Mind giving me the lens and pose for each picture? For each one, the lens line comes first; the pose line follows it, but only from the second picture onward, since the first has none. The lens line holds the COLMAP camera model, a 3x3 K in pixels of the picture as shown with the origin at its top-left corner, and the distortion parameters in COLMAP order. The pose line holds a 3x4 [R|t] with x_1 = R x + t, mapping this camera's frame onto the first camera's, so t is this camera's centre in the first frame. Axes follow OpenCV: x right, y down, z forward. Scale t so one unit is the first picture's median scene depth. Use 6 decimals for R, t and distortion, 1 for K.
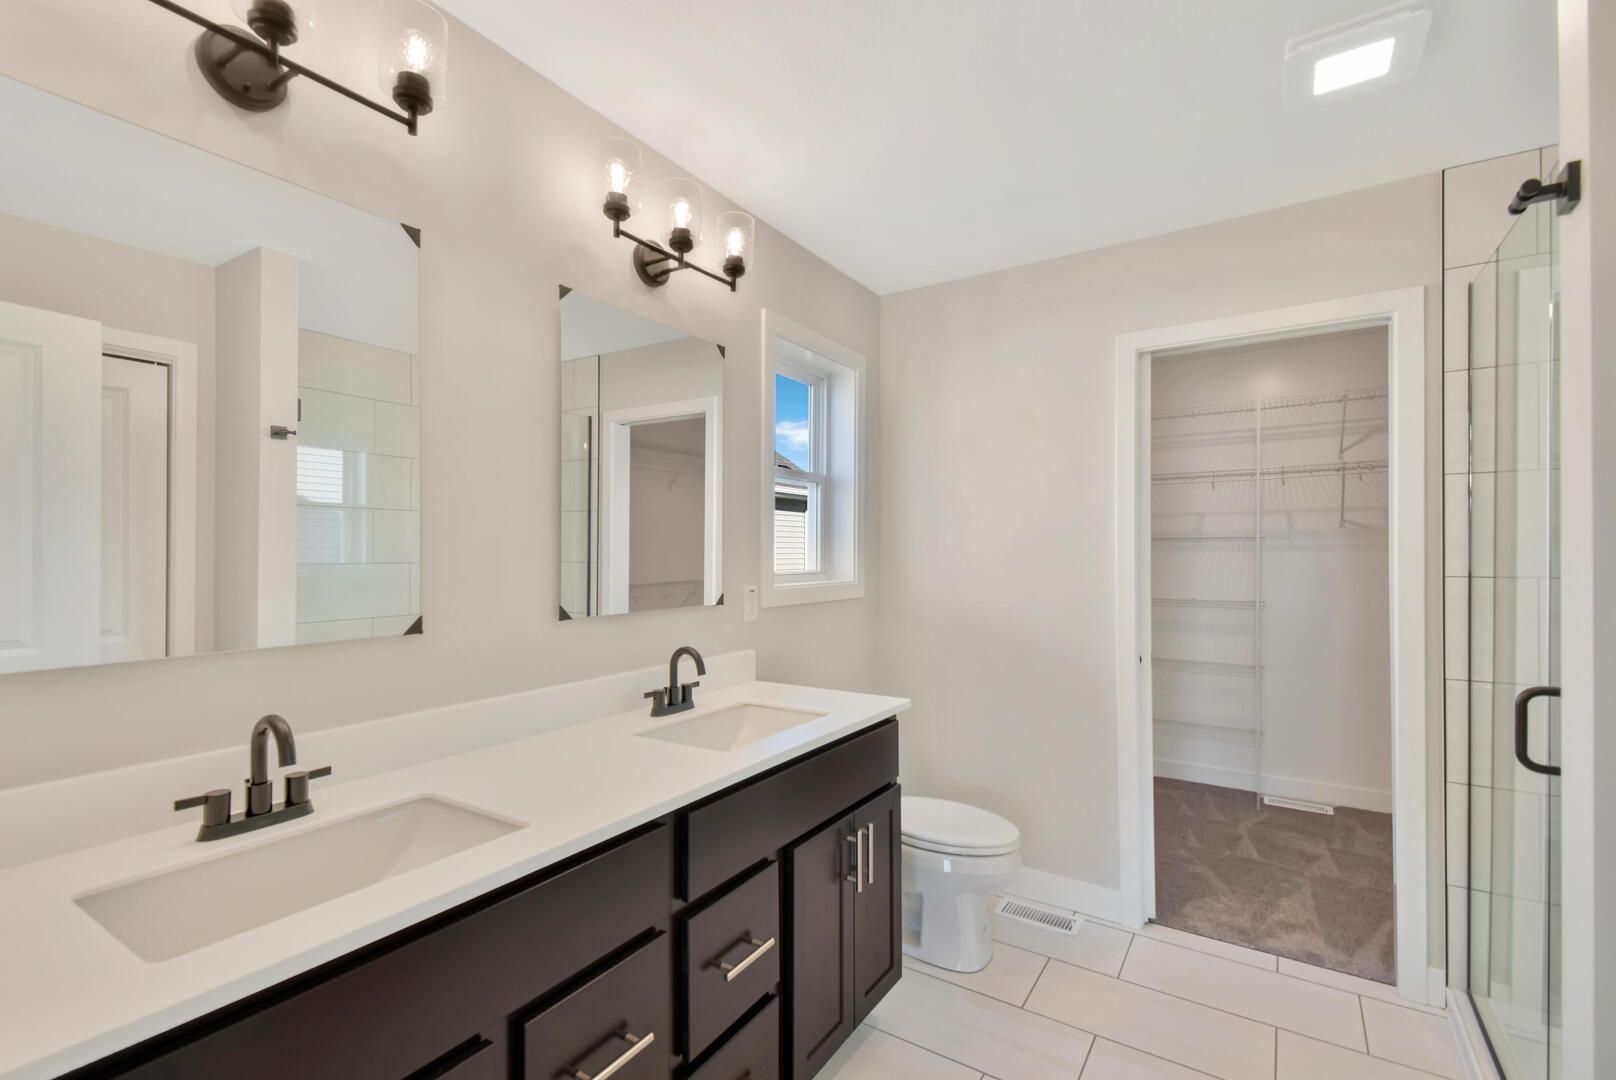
lens RADIAL K [[709.1, 0, 809.8], [0, 709.1, 534.9], [0, 0, 1]] dist [0.054803, -0.026778]
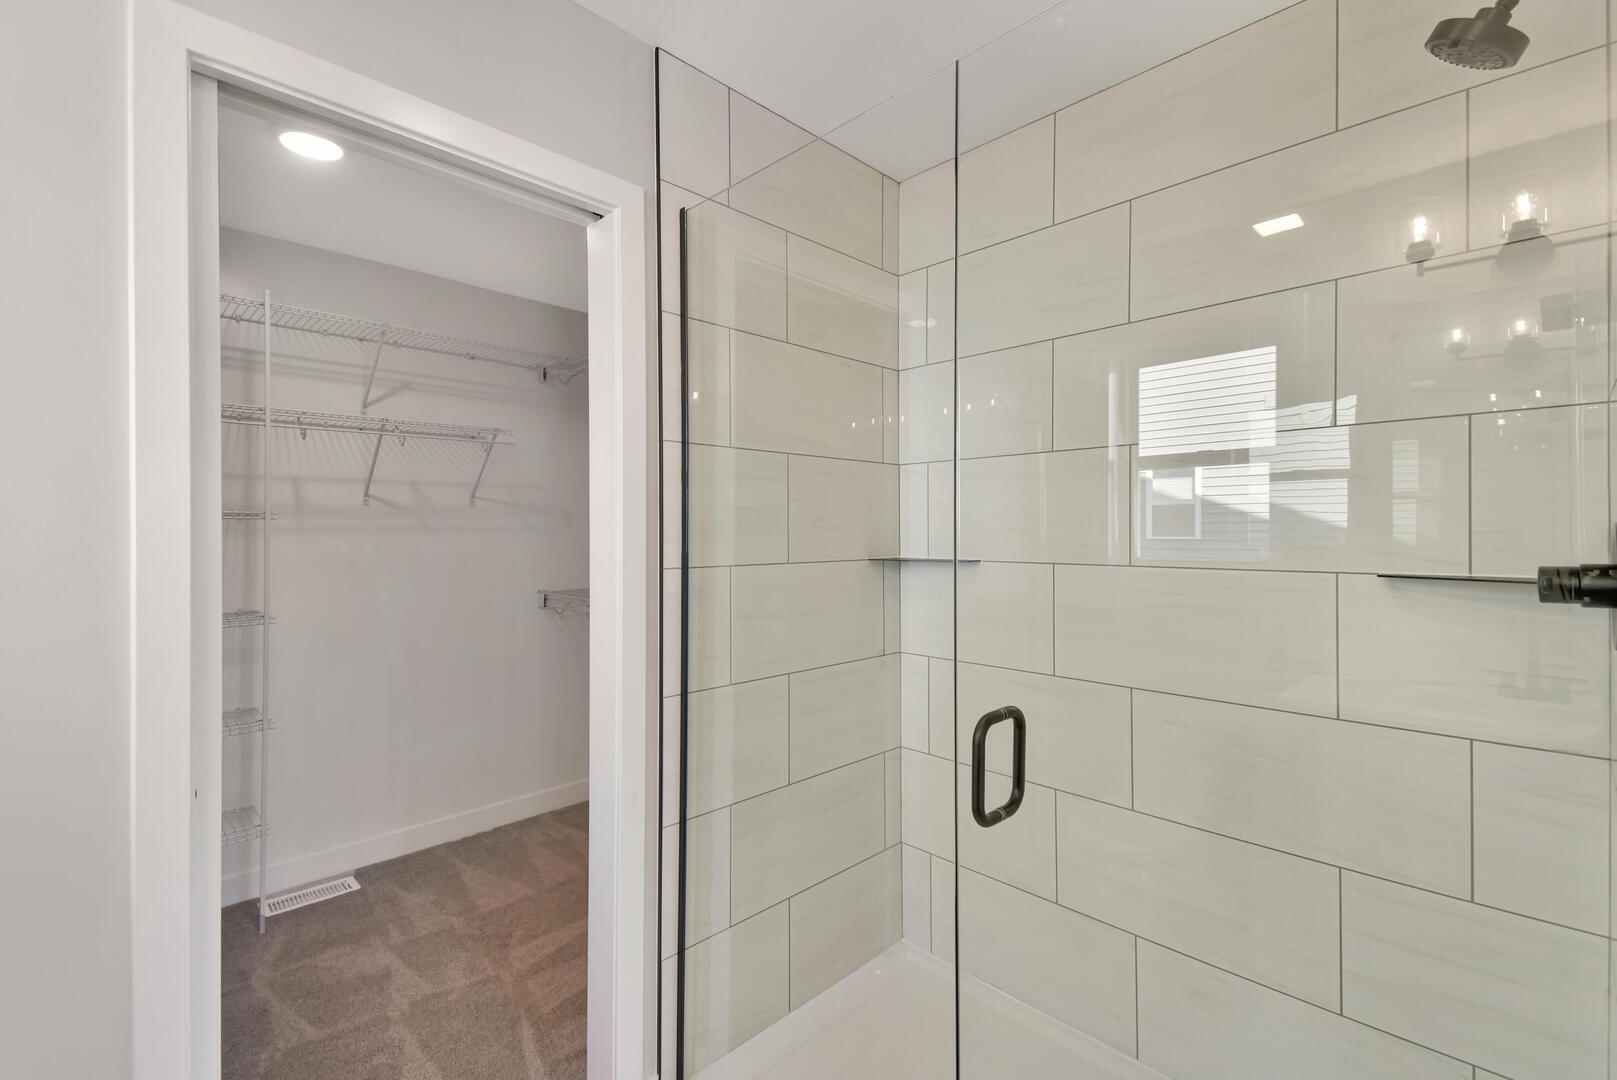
lens RADIAL K [[709.5, 0, 810.3], [0, 709.5, 534.9], [0, 0, 1]] dist [0.054803, -0.026778]
pose [[0.208554, 0.003296, 0.978005, 0.134419], [-0.024883, 0.999688, 0.001937, 0.014814], [-0.977694, -0.024740, 0.208571, 0.637527]]
